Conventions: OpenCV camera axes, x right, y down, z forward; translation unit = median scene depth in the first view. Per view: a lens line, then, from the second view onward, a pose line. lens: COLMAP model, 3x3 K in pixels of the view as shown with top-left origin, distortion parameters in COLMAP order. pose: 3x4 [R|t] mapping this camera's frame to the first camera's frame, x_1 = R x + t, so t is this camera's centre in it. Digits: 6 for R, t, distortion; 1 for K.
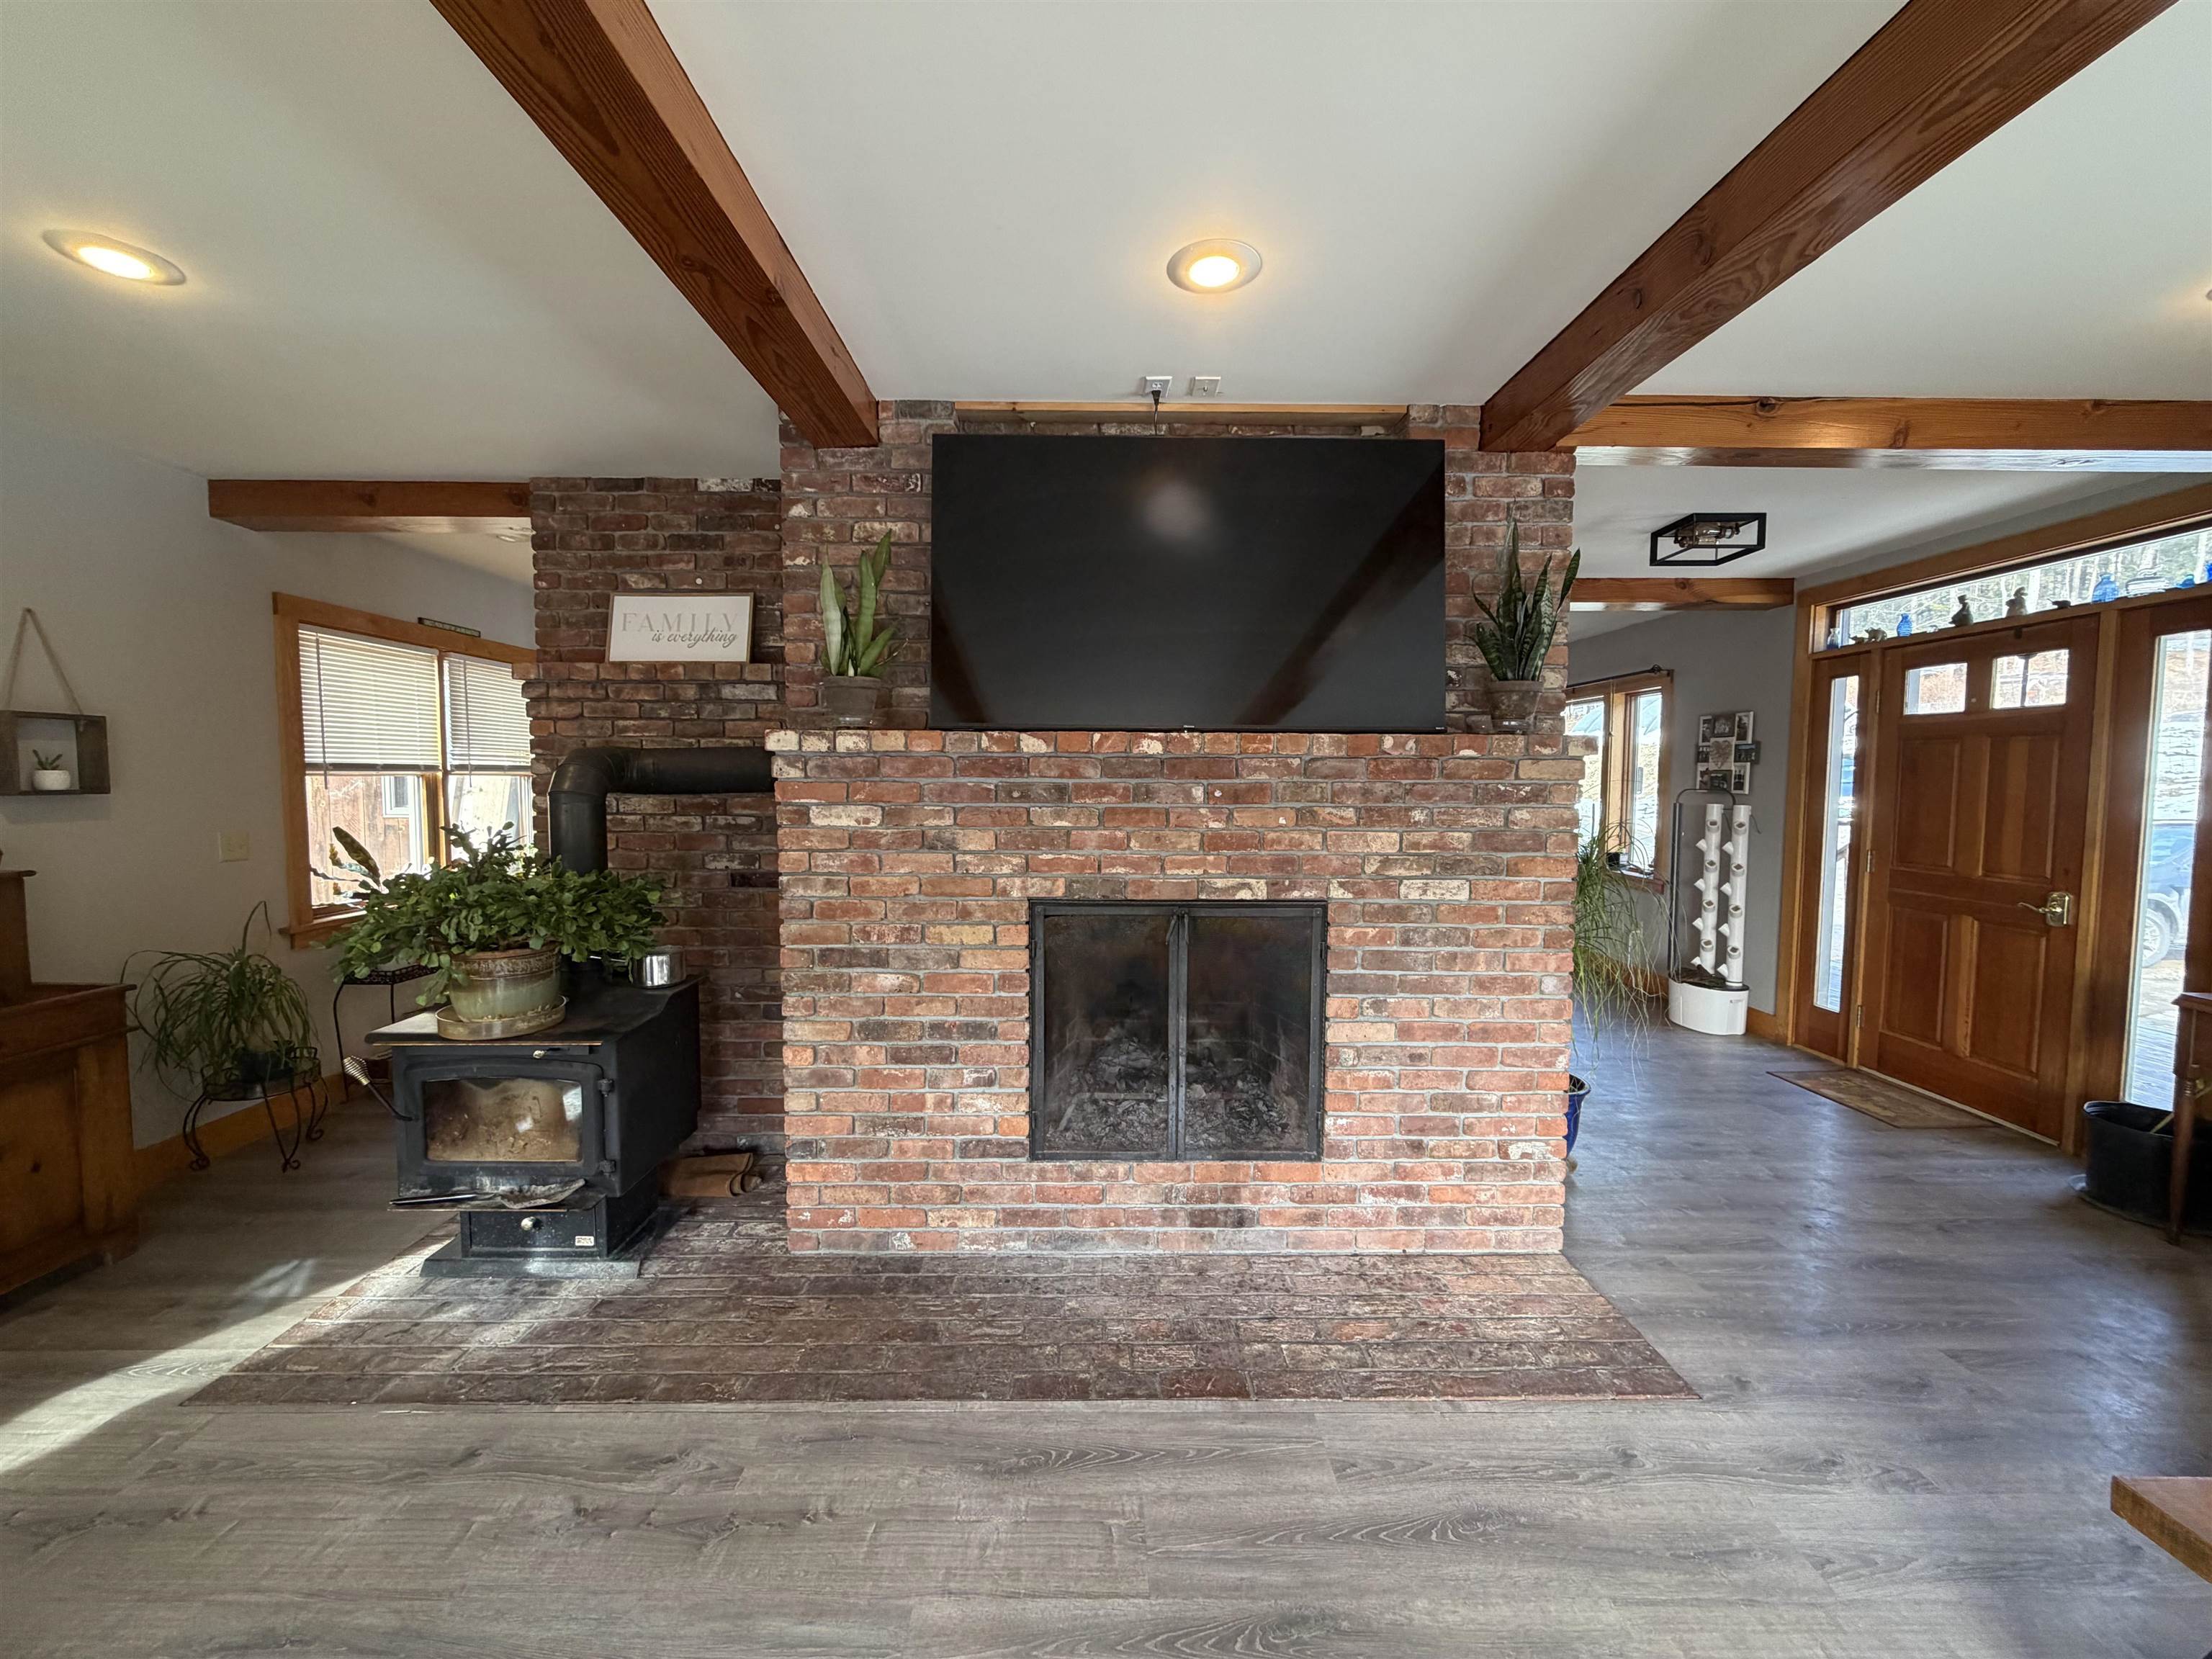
lens RADIAL K [[882.0, 0, 1095.5], [0, 882.0, 832.1], [0, 0, 1]] dist [0.000587, -0.000044]
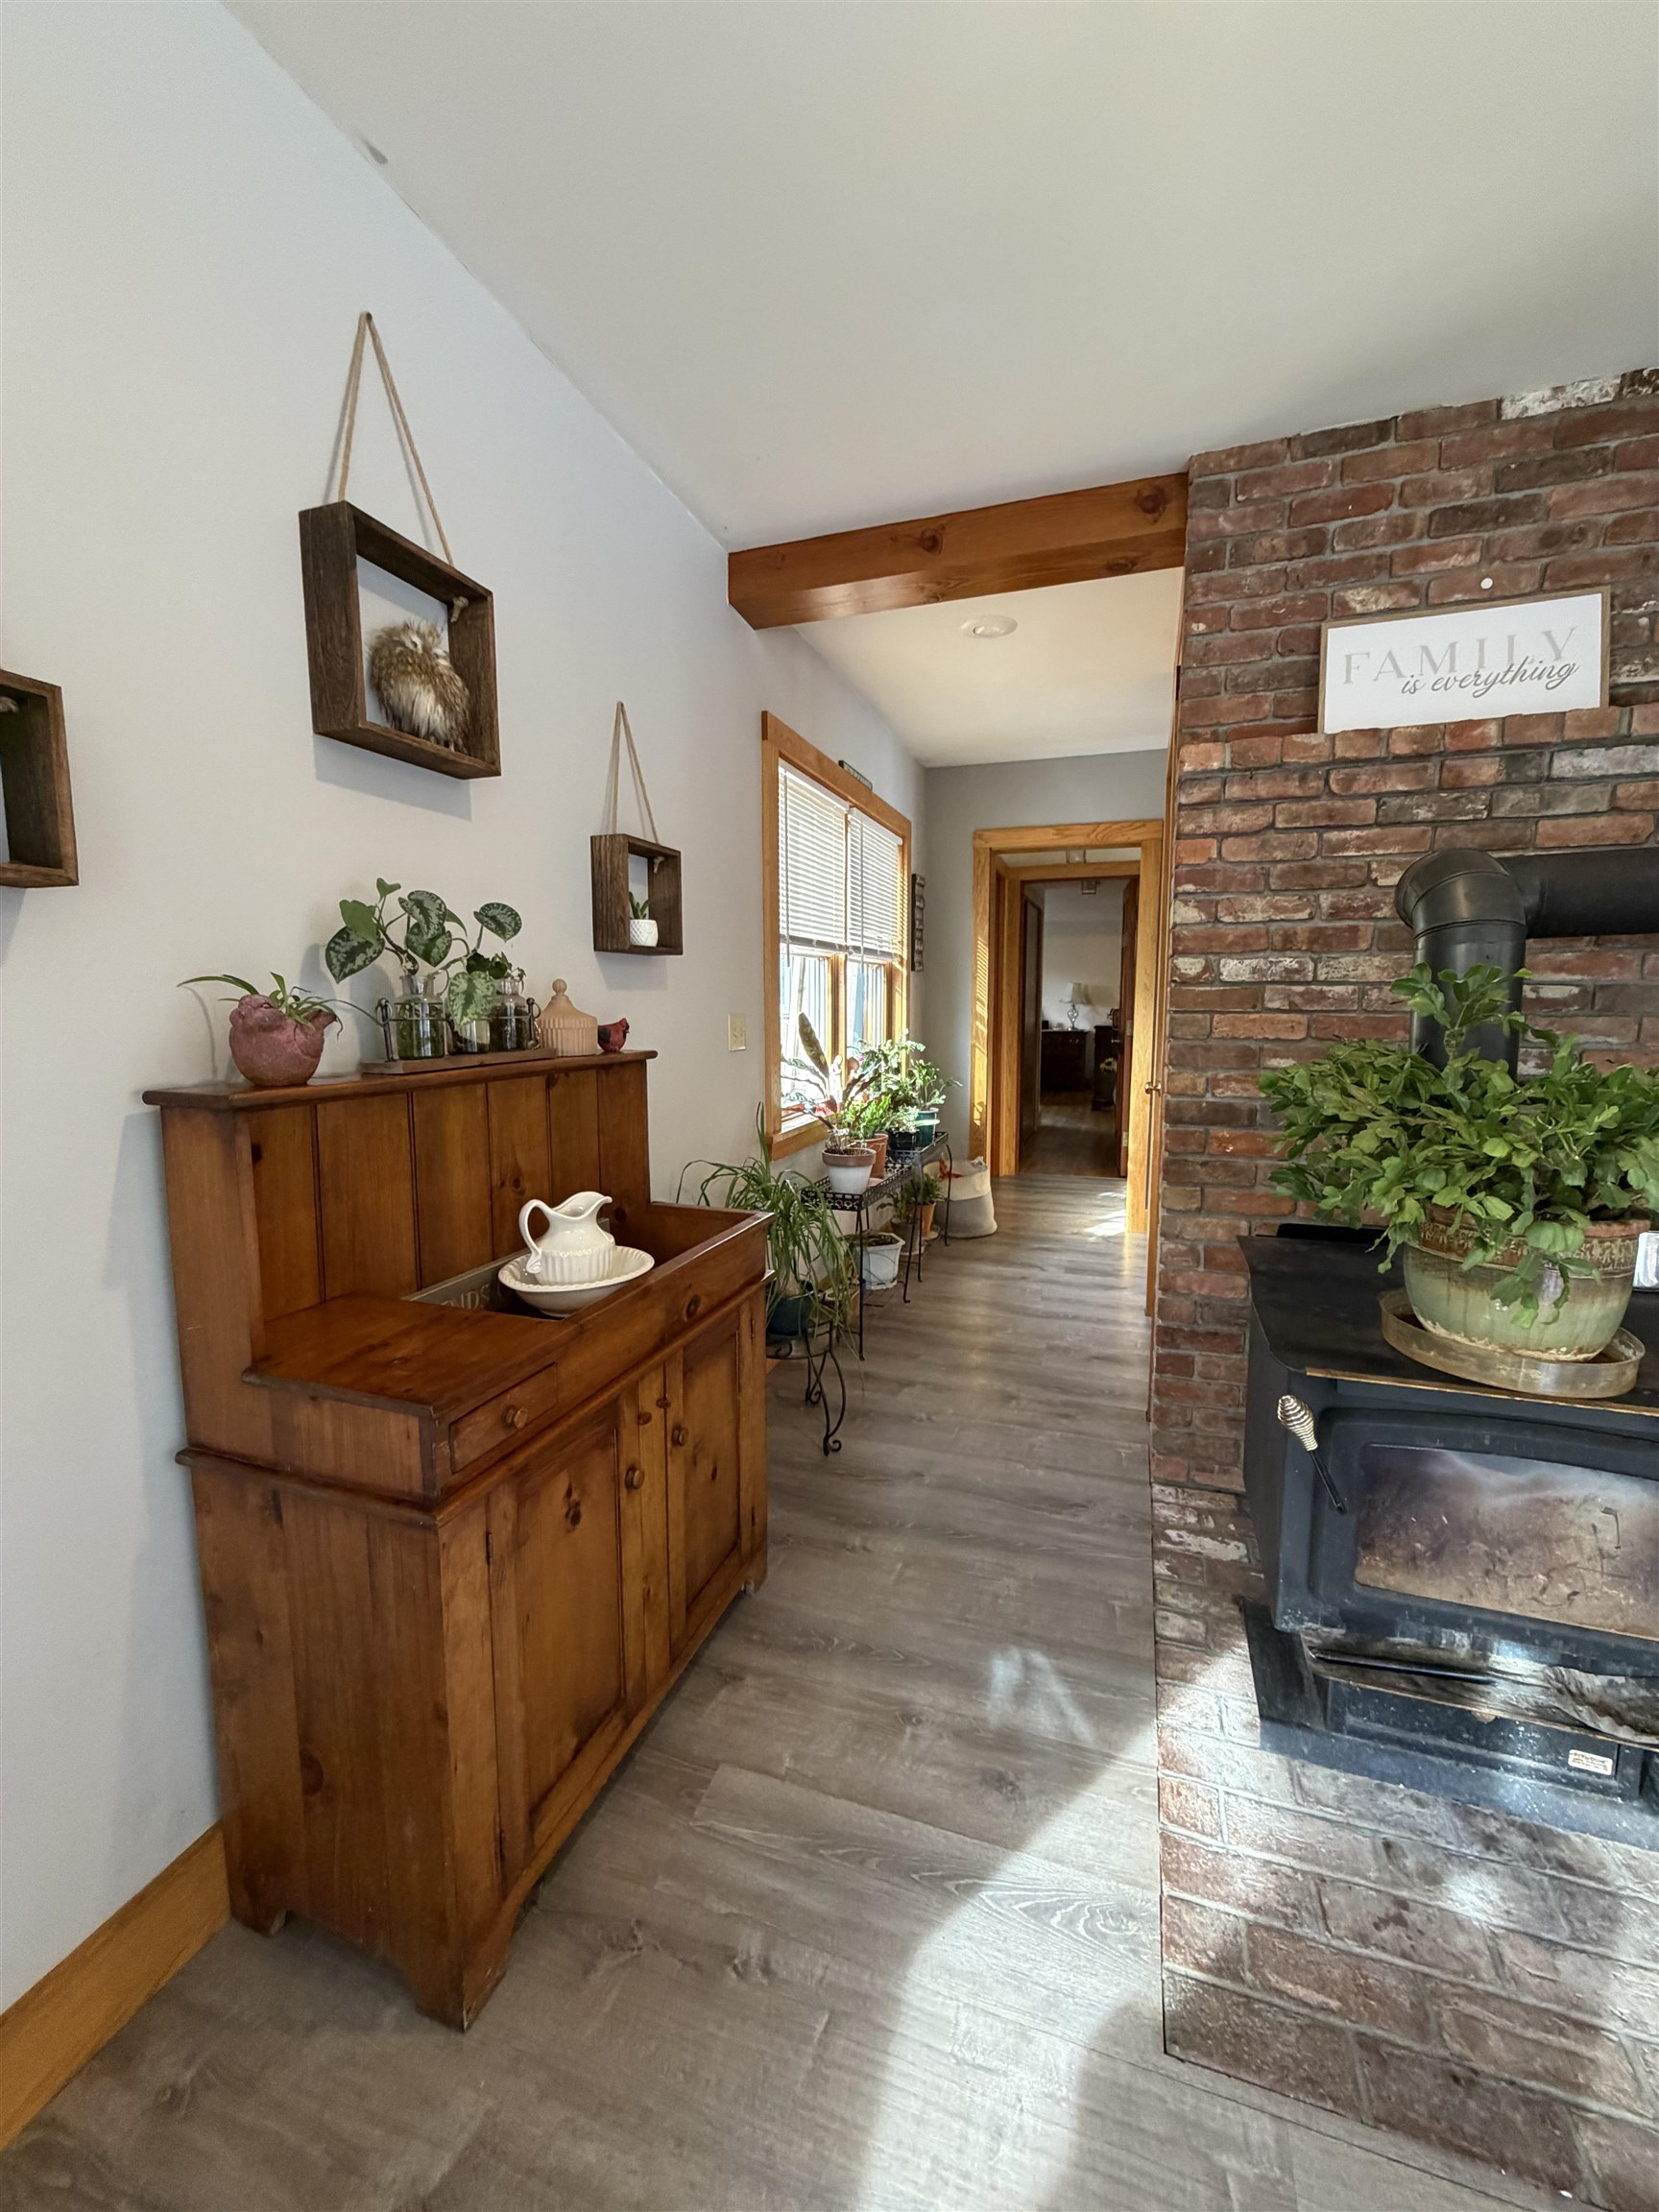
lens RADIAL K [[882.0, 0, 826.7], [0, 882.0, 1100.5], [0, 0, 1]] dist [0.000587, -0.000044]
pose [[0.943686, 0.031800, -0.329310, -0.663981], [-0.014431, 0.998379, 0.055057, 0.033711], [0.330527, -0.047204, 0.942615, 0.285834]]
